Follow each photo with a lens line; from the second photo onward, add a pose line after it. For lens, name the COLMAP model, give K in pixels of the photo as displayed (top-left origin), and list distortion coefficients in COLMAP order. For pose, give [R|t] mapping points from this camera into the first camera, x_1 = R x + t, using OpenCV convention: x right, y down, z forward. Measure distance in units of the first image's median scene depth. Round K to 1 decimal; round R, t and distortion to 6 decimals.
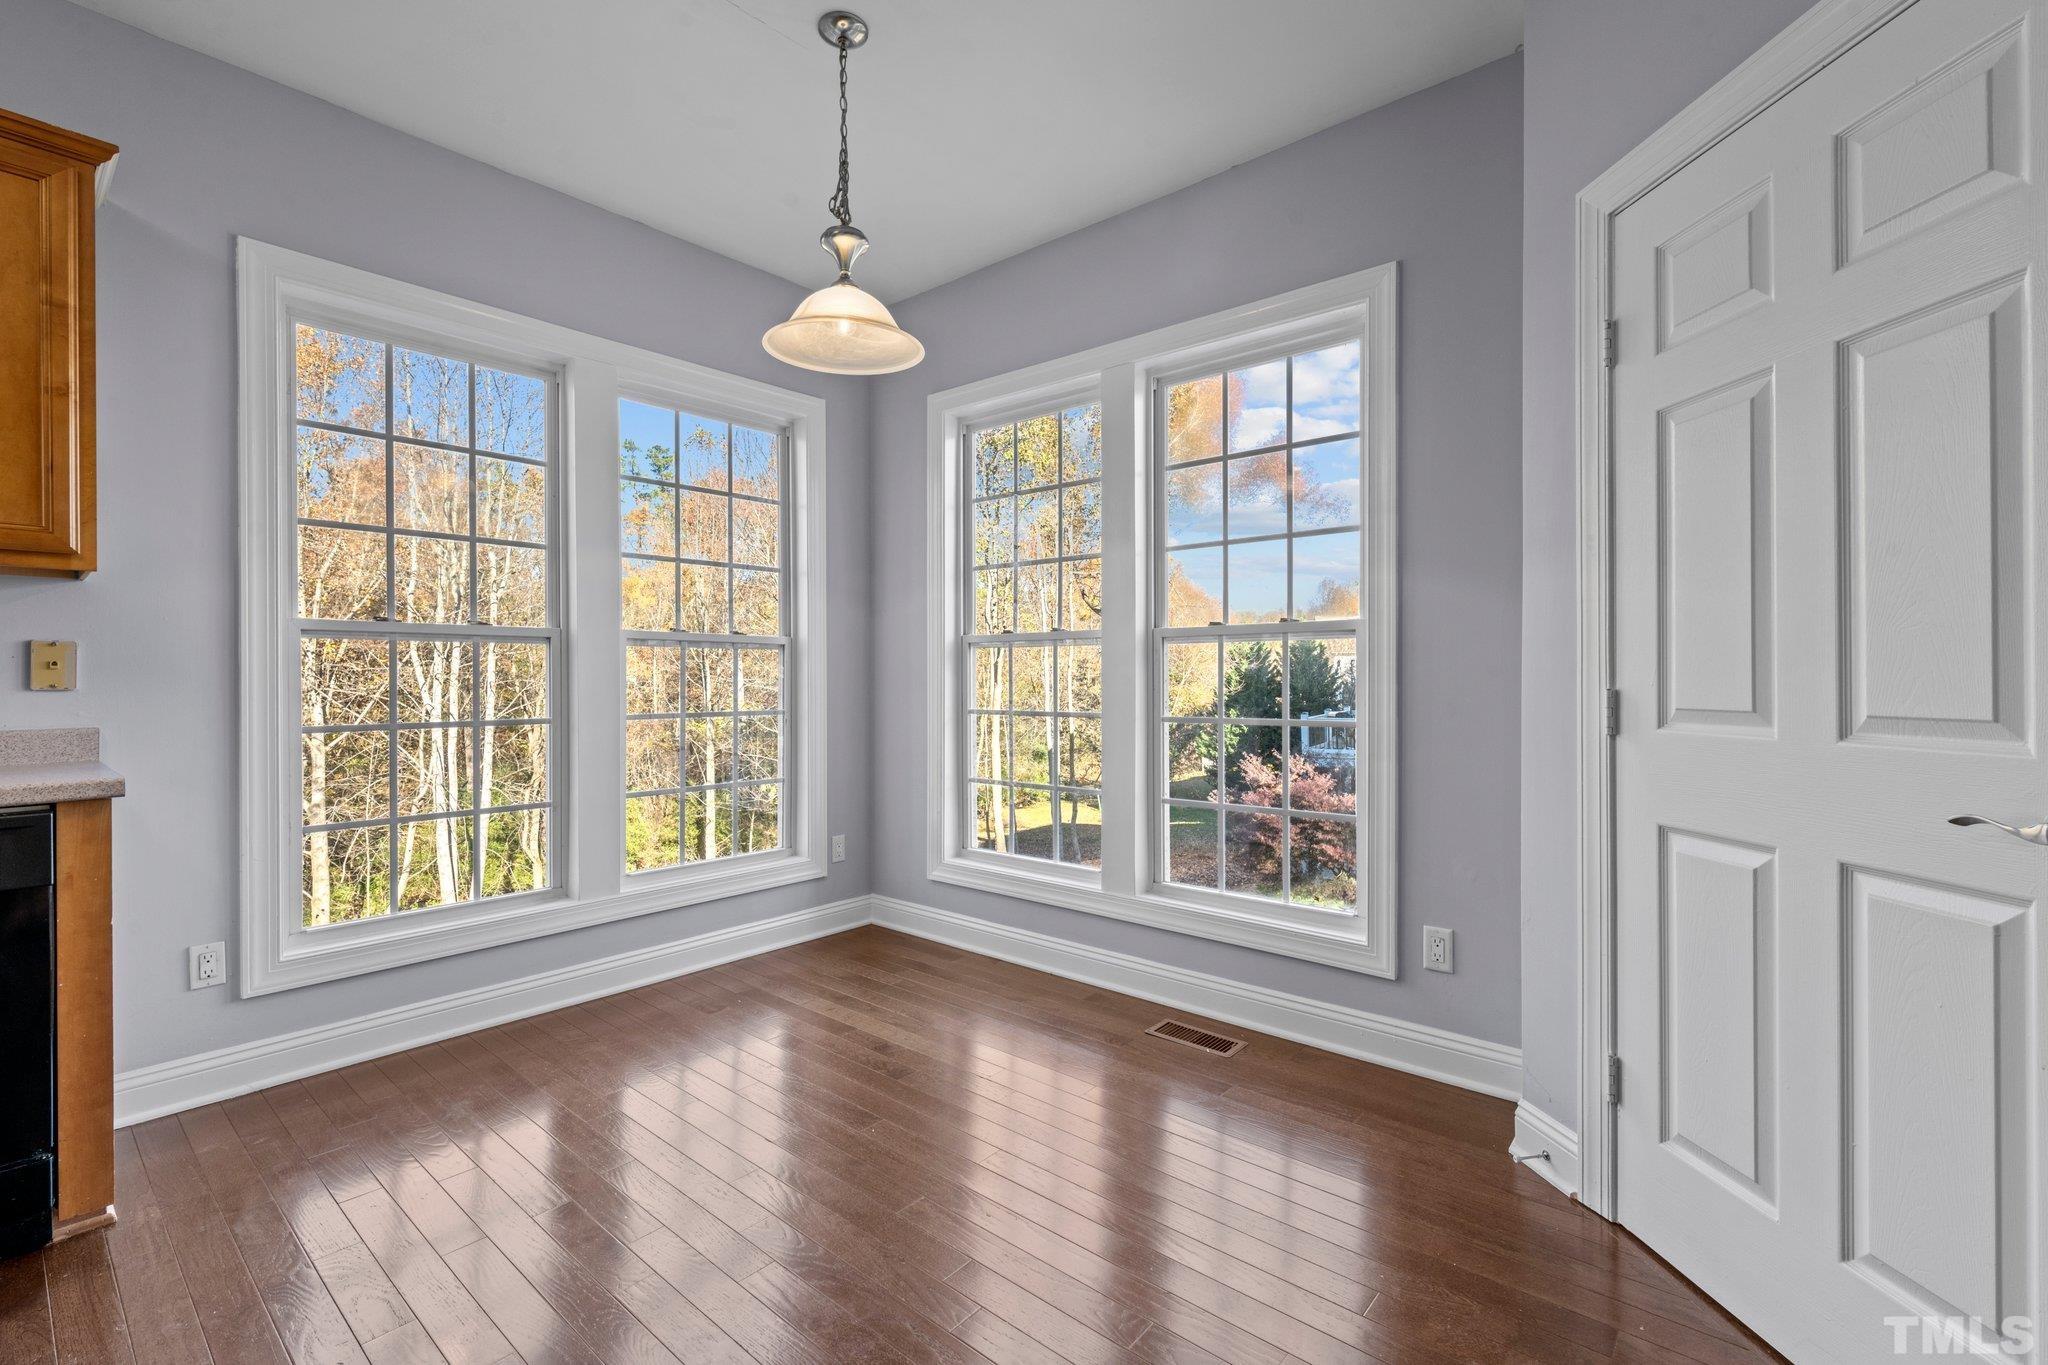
lens RADIAL K [[898.5, 0, 1020.0], [0, 898.5, 678.9], [0, 0, 1]] dist [0.000934, 0.000108]
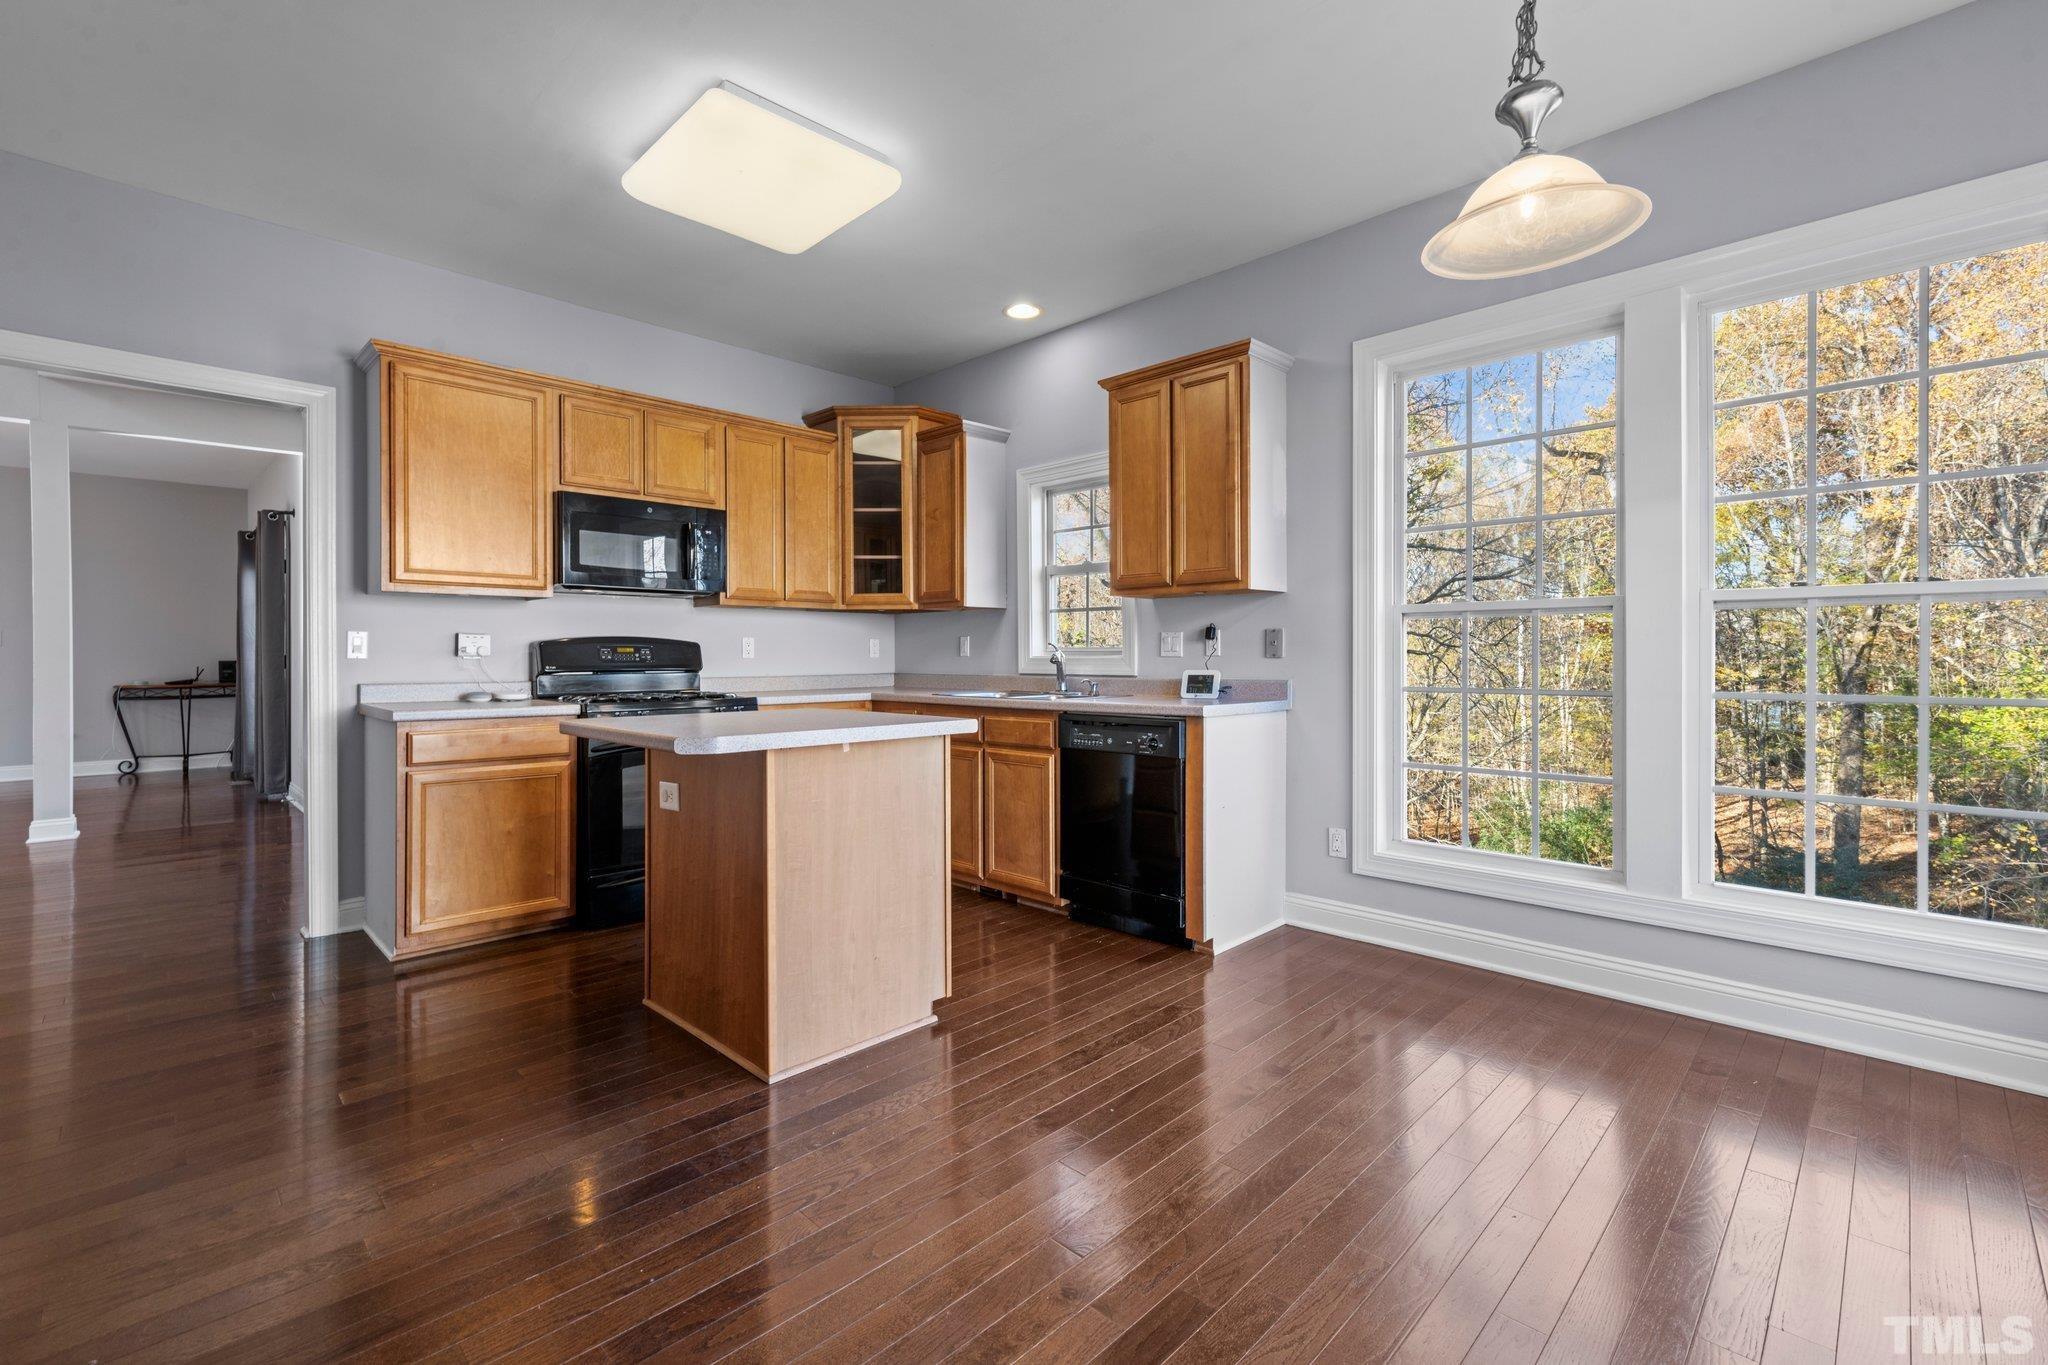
lens RADIAL K [[898.5, 0, 1026.3], [0, 898.5, 663.6], [0, 0, 1]] dist [0.000934, 0.000108]
pose [[-0.066472, 0.014224, -0.997687, 0.637270], [0.003186, 0.999896, 0.014044, -0.001139], [0.997783, -0.002245, -0.066510, 0.604982]]
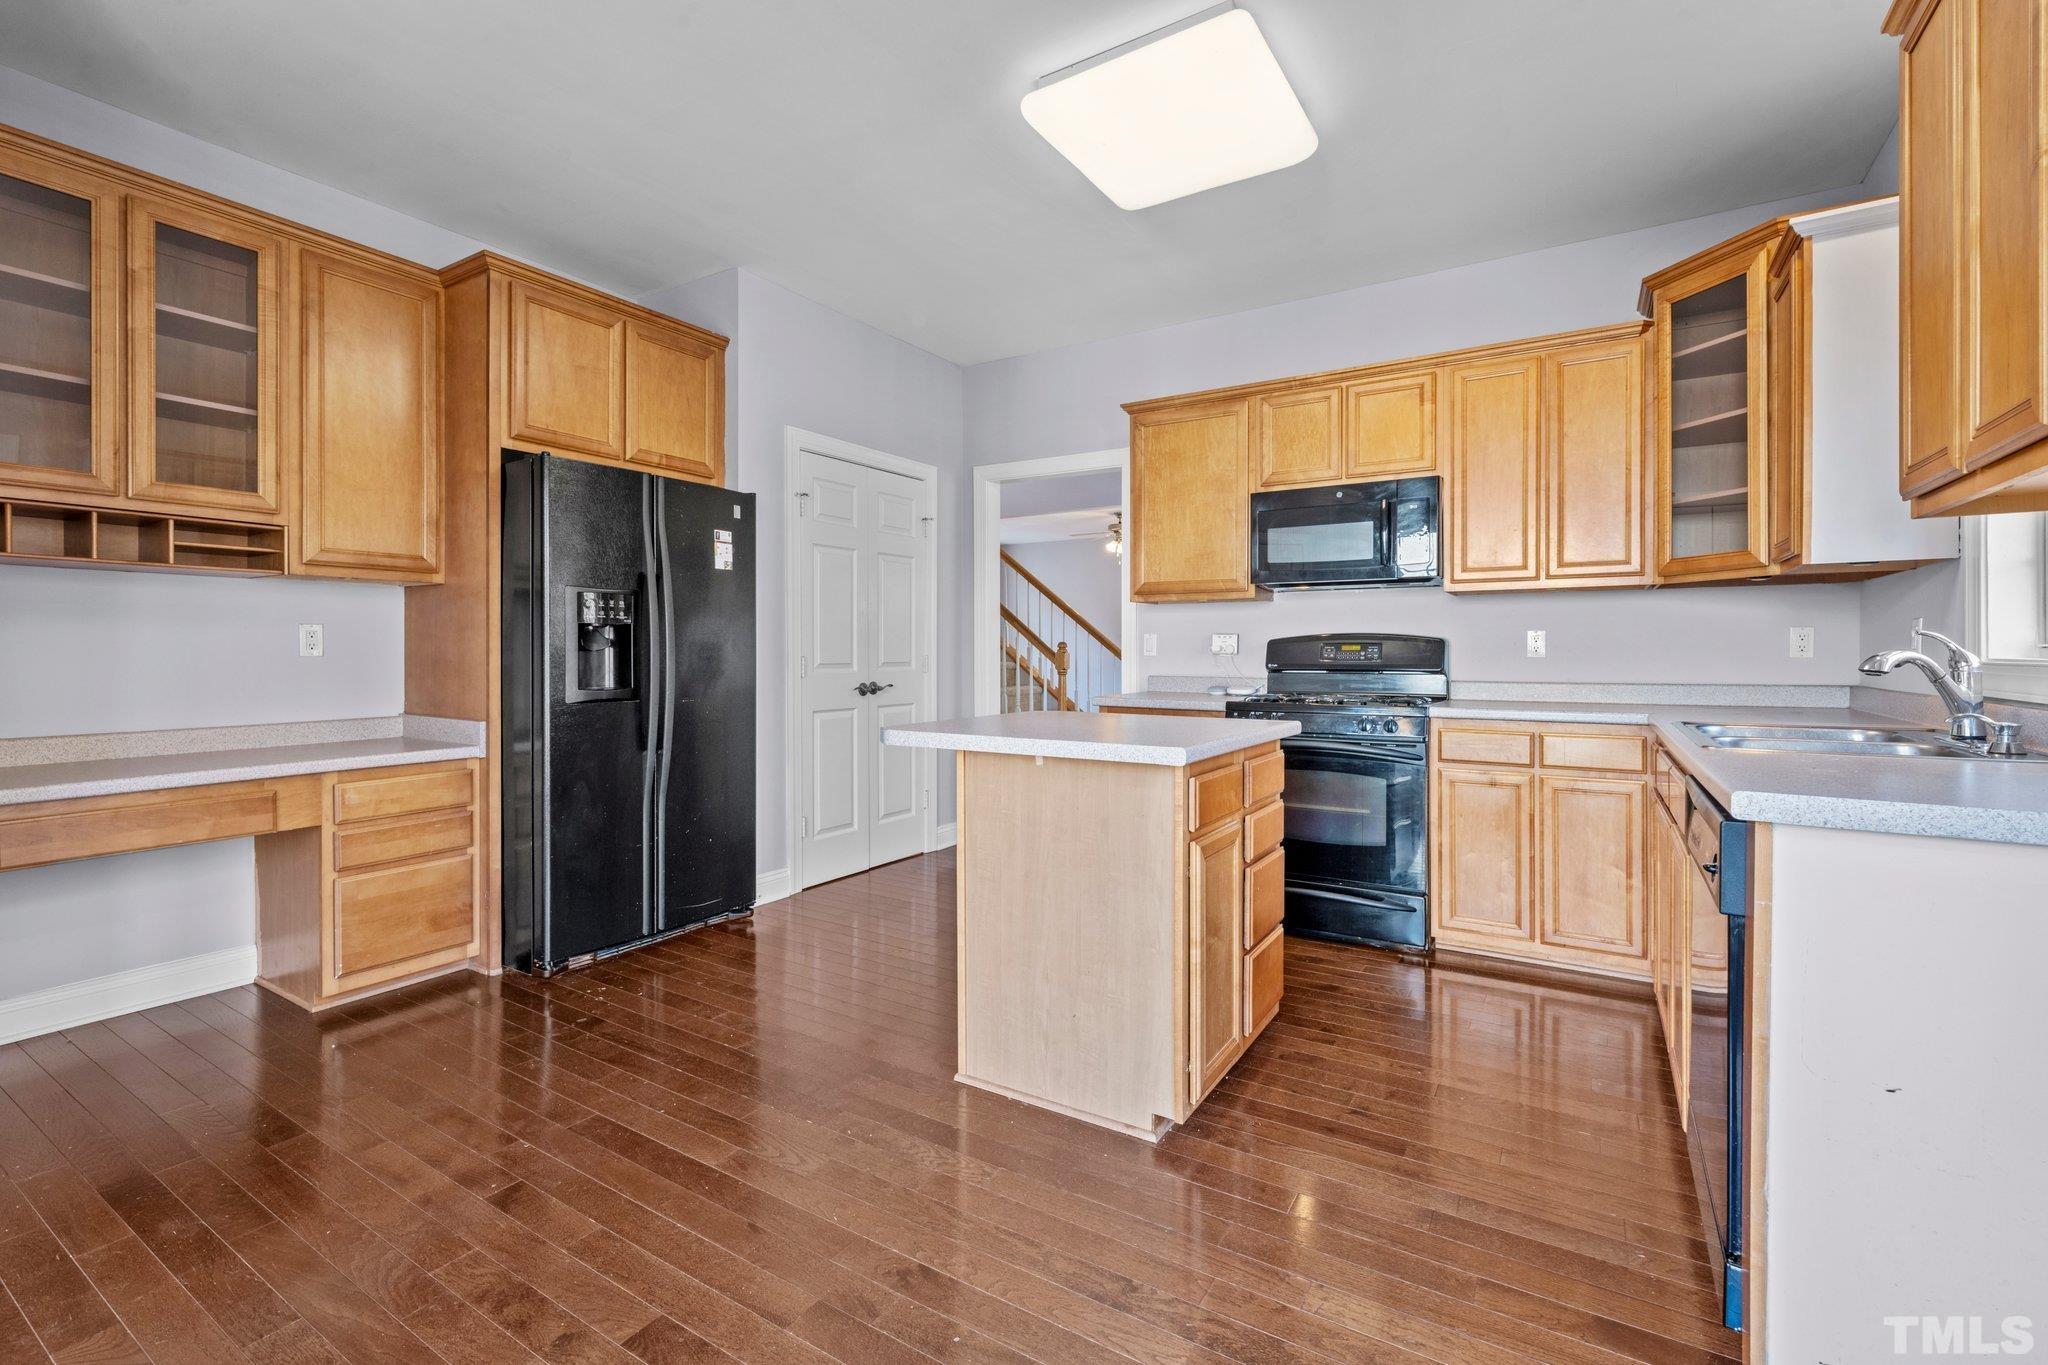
lens RADIAL K [[898.5, 0, 1016.5], [0, 898.5, 667.3], [0, 0, 1]] dist [0.000934, 0.000108]
pose [[-0.988560, 0.008703, -0.150579, -0.263510], [0.006453, 0.999860, 0.015422, 0.000325], [0.150692, 0.014274, -0.988478, 1.259711]]
